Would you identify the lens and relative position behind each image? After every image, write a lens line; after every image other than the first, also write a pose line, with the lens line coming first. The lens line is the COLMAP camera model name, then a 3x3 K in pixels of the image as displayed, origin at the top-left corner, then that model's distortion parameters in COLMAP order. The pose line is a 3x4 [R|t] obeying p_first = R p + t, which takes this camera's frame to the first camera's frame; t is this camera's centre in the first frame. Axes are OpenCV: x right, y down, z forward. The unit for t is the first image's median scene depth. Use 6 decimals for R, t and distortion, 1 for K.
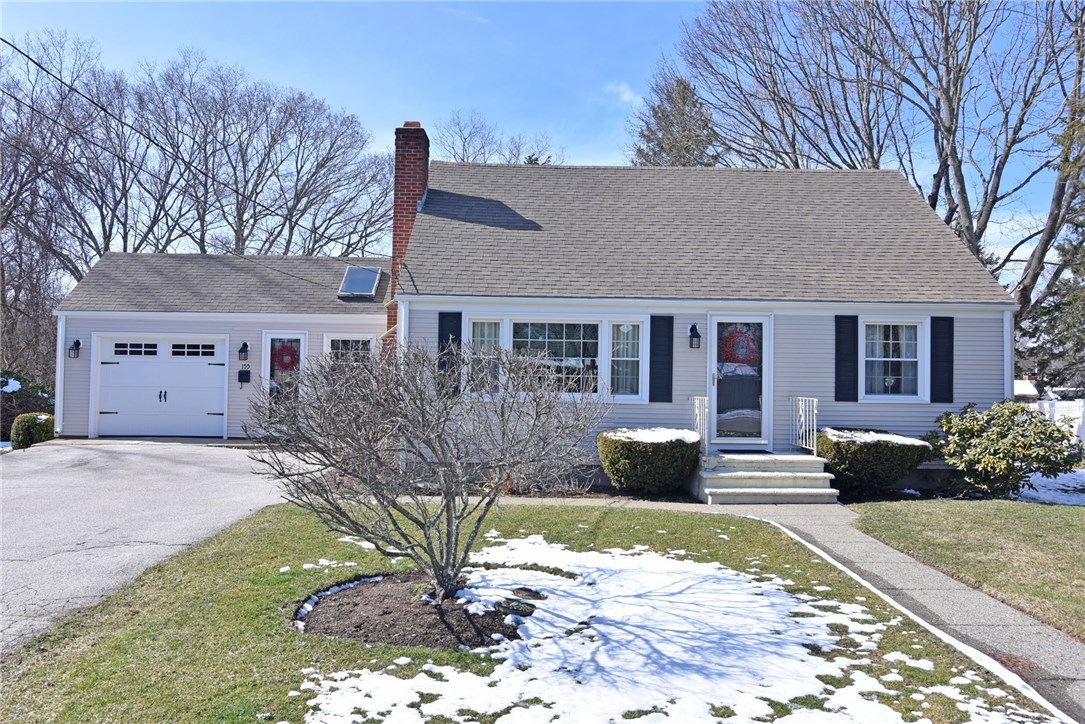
lens RADIAL K [[817.0, 0, 542.5], [0, 817.0, 360.7], [0, 0, 1]] dist [0.001809, -0.002631]
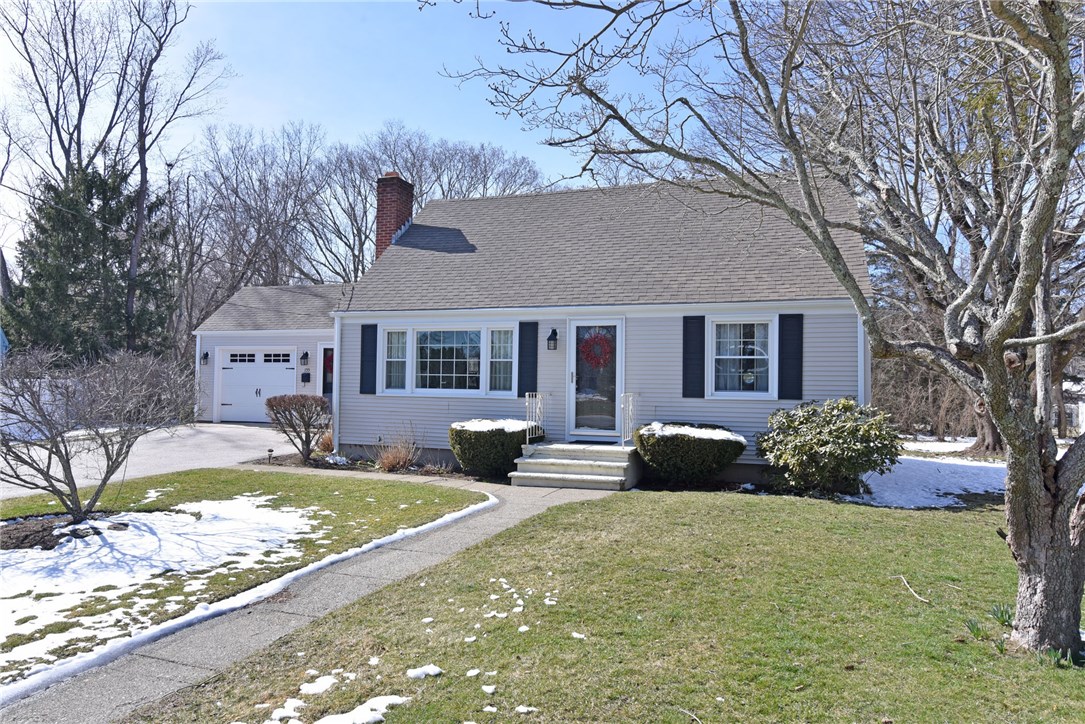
lens RADIAL K [[746.1, 0, 542.8], [0, 746.1, 362.1], [0, 0, 1]] dist [-0.012925, -0.000743]
pose [[0.931272, -0.012373, -0.364115, 0.541071], [0.010576, 0.999920, -0.006929, 0.008699], [0.364172, 0.002602, 0.931328, 0.034940]]
